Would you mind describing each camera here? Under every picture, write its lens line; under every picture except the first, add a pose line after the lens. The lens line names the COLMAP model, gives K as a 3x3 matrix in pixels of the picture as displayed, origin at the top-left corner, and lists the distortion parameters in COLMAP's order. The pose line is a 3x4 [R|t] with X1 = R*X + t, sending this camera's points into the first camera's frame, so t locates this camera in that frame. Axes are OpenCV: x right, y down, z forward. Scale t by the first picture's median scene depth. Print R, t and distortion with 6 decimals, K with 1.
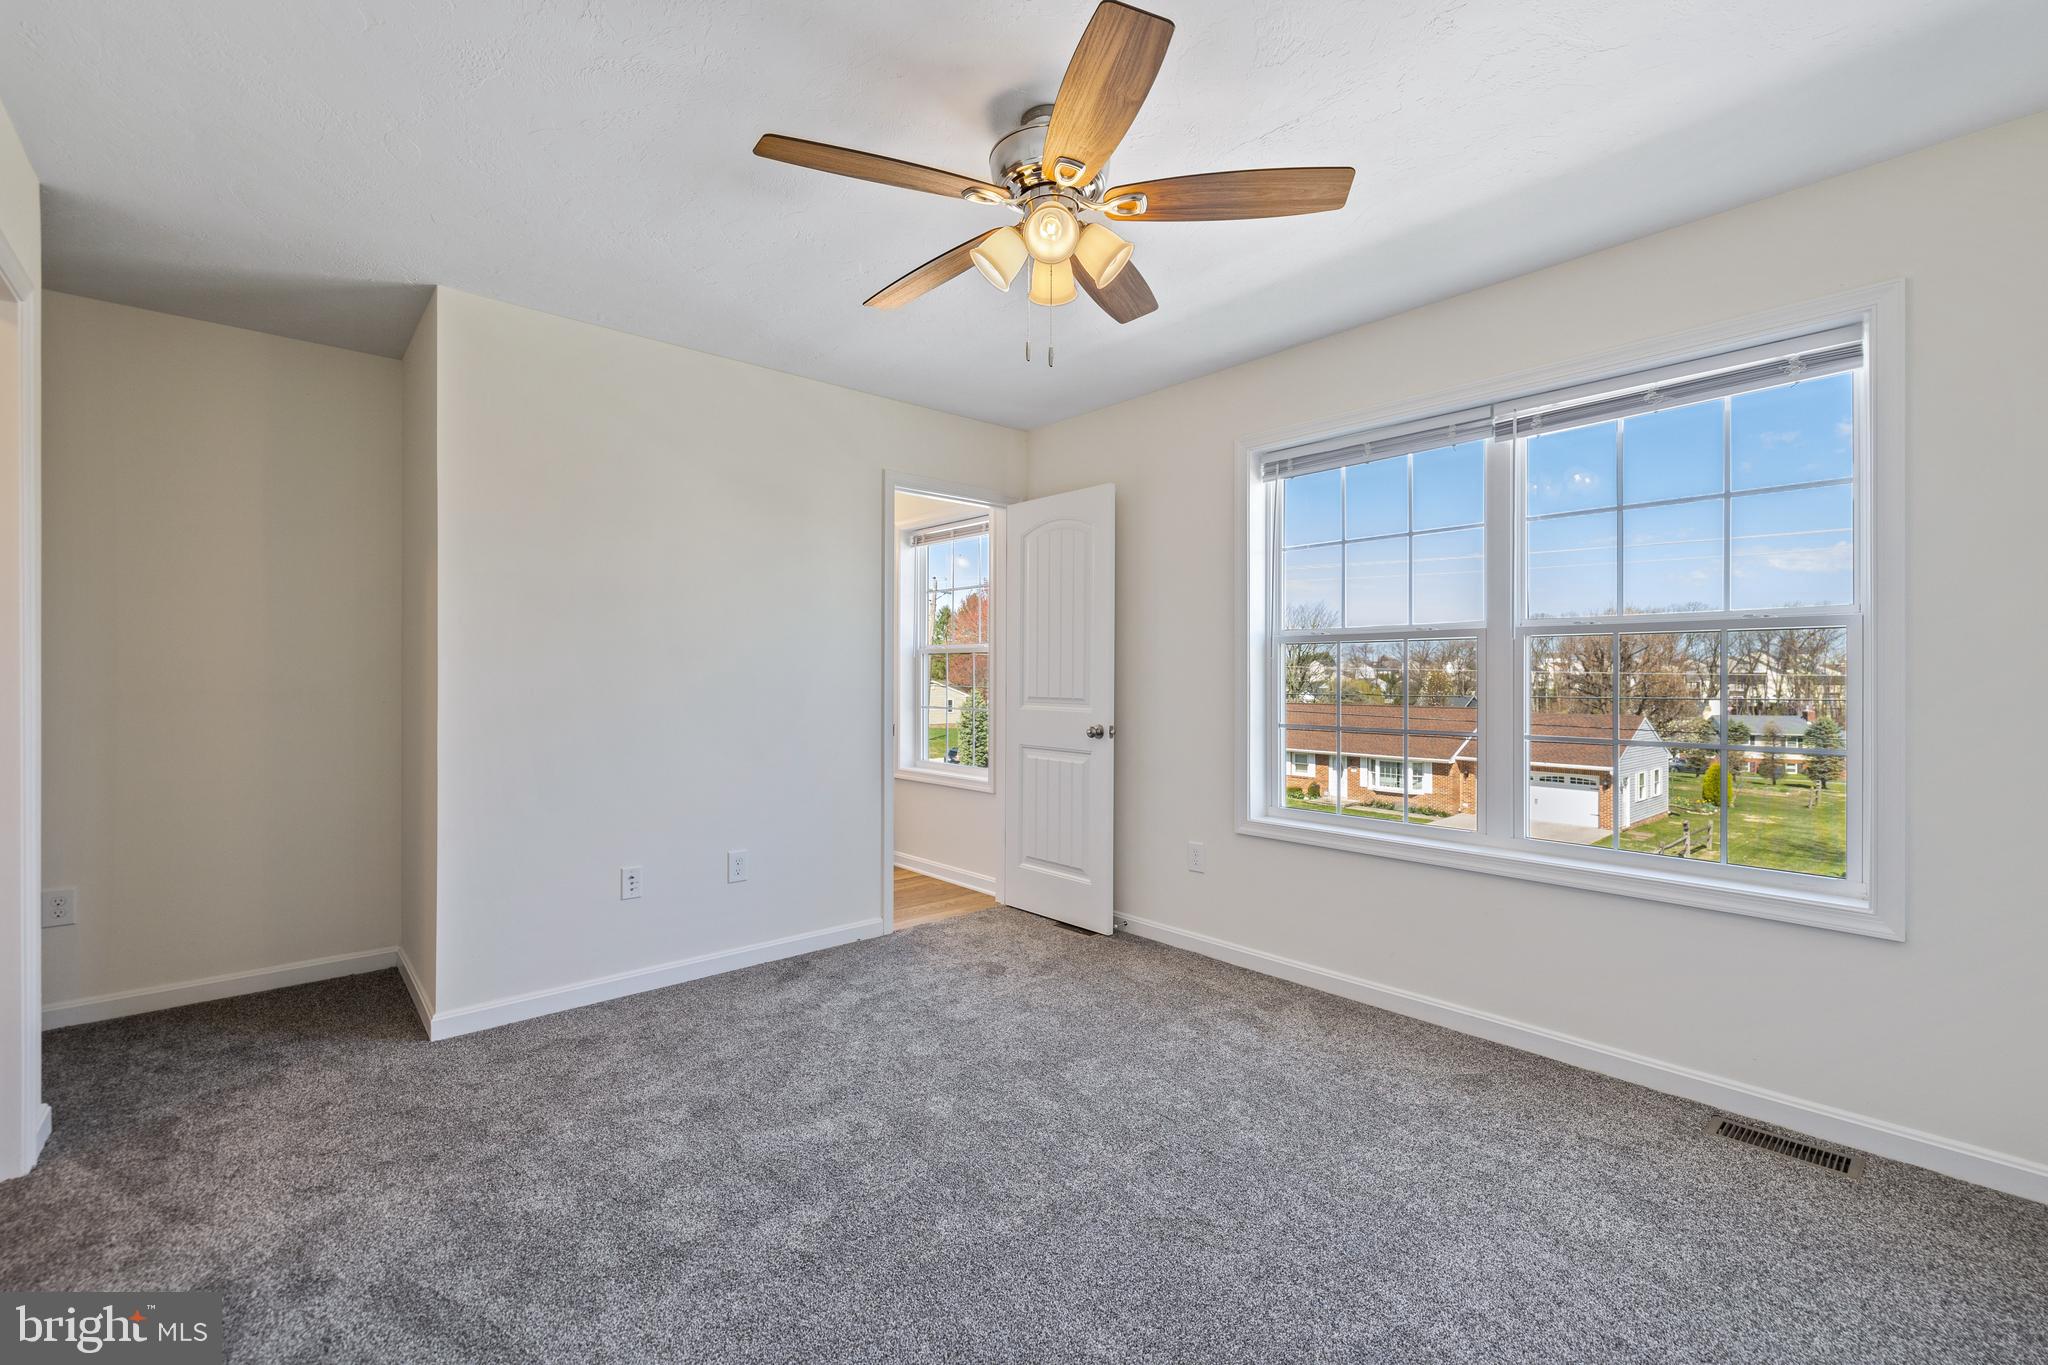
lens RADIAL K [[866.6, 0, 1024.5], [0, 866.6, 674.1], [0, 0, 1]] dist [0.001882, 0.000649]
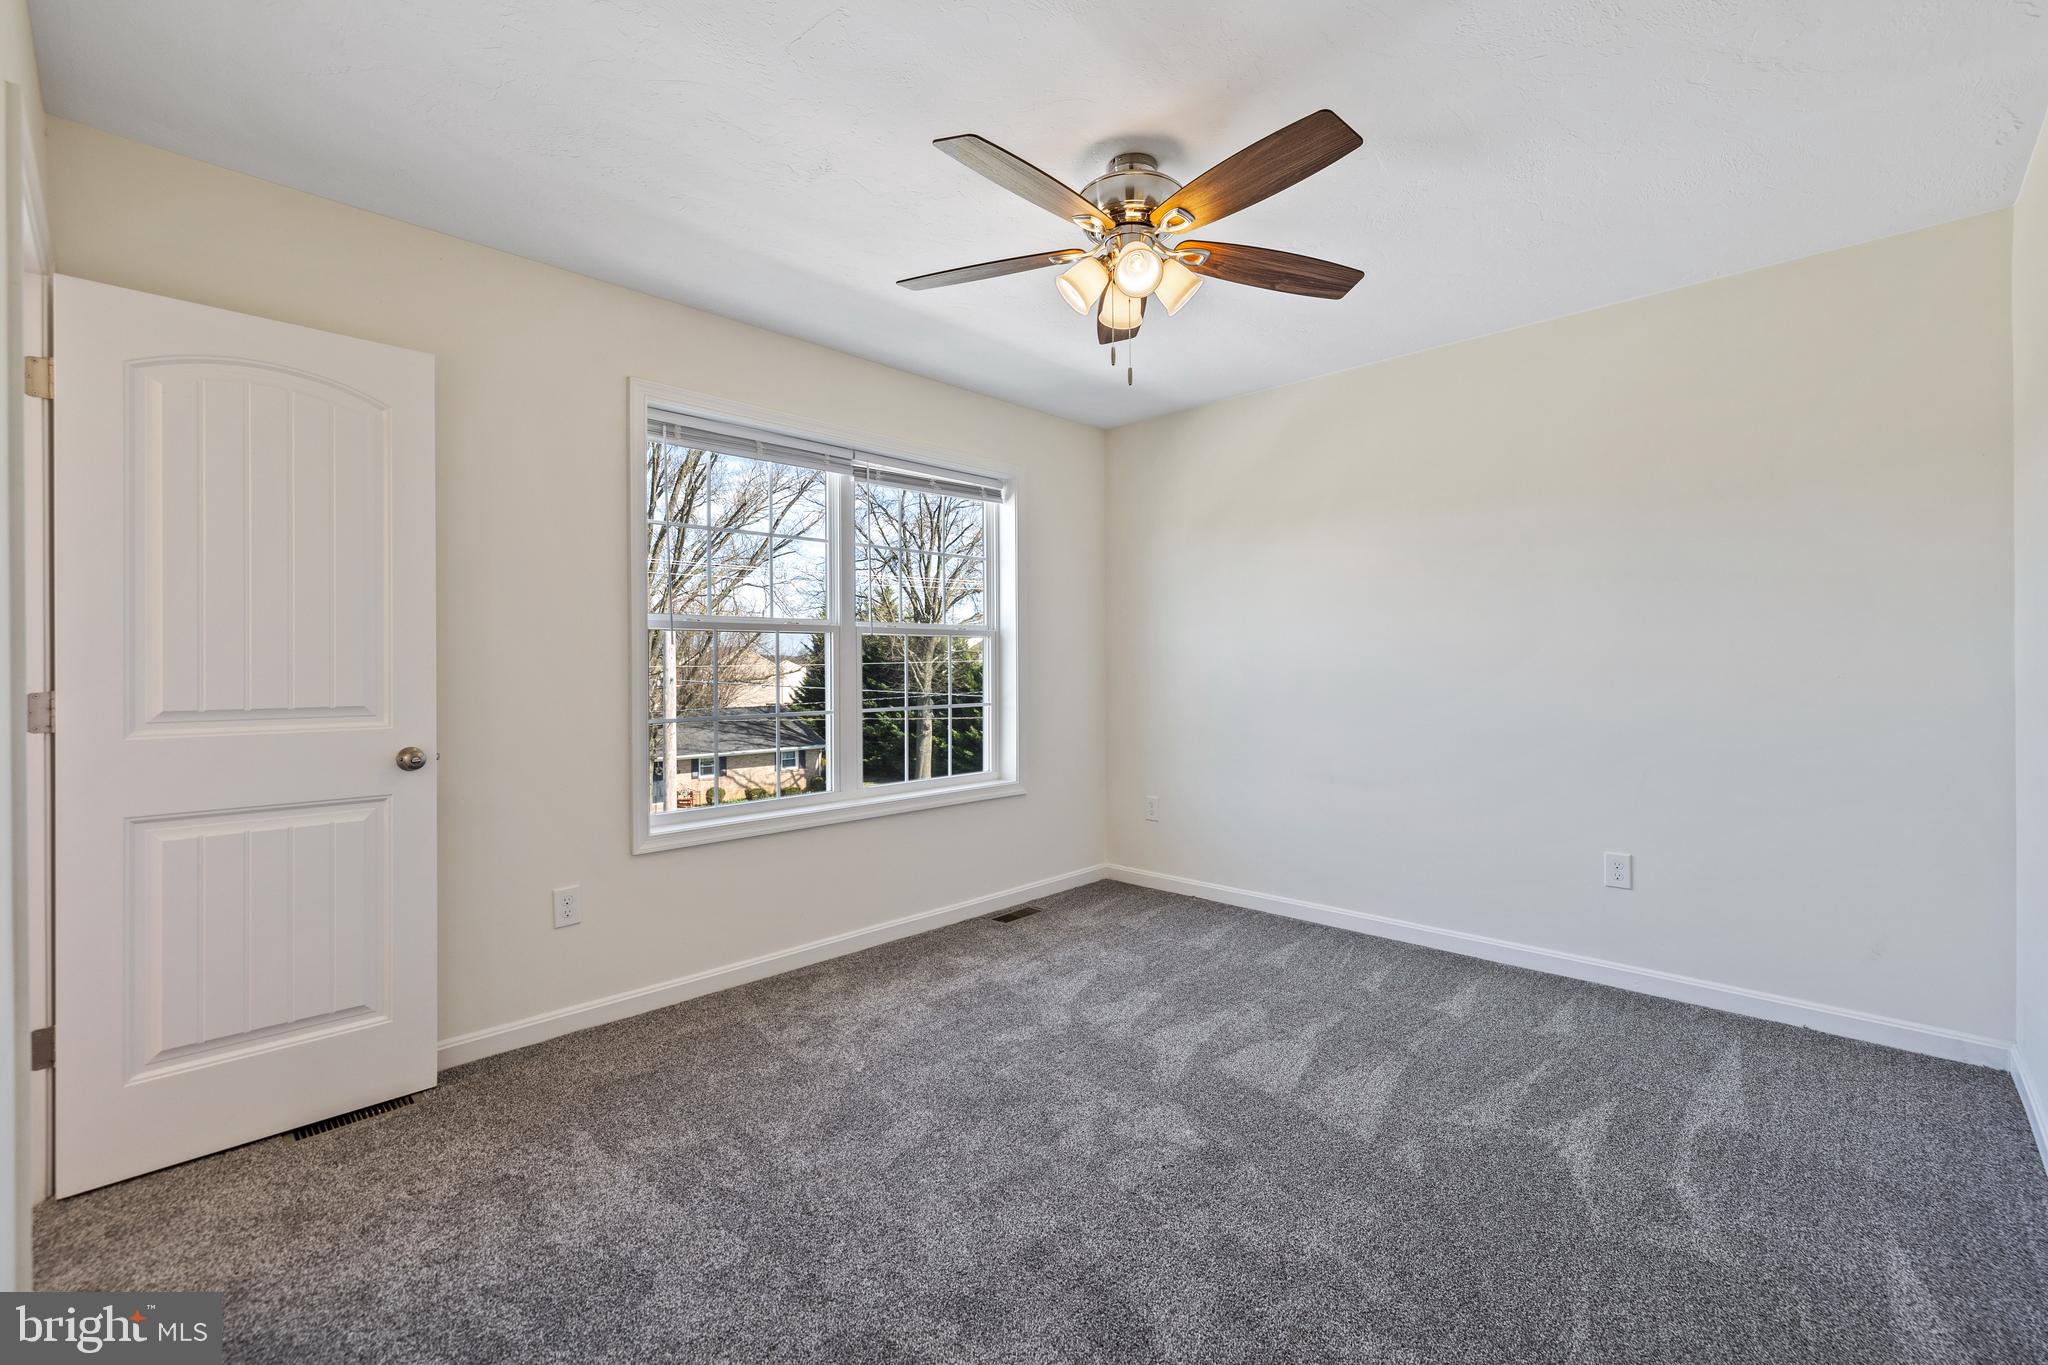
lens RADIAL K [[866.6, 0, 1024.5], [0, 866.6, 674.1], [0, 0, 1]] dist [0.001882, 0.000649]
pose [[-0.072841, -0.012990, 0.997259, -0.613406], [0.001965, 0.999911, 0.013168, -0.000420], [-0.997342, 0.002919, -0.072809, 0.696072]]
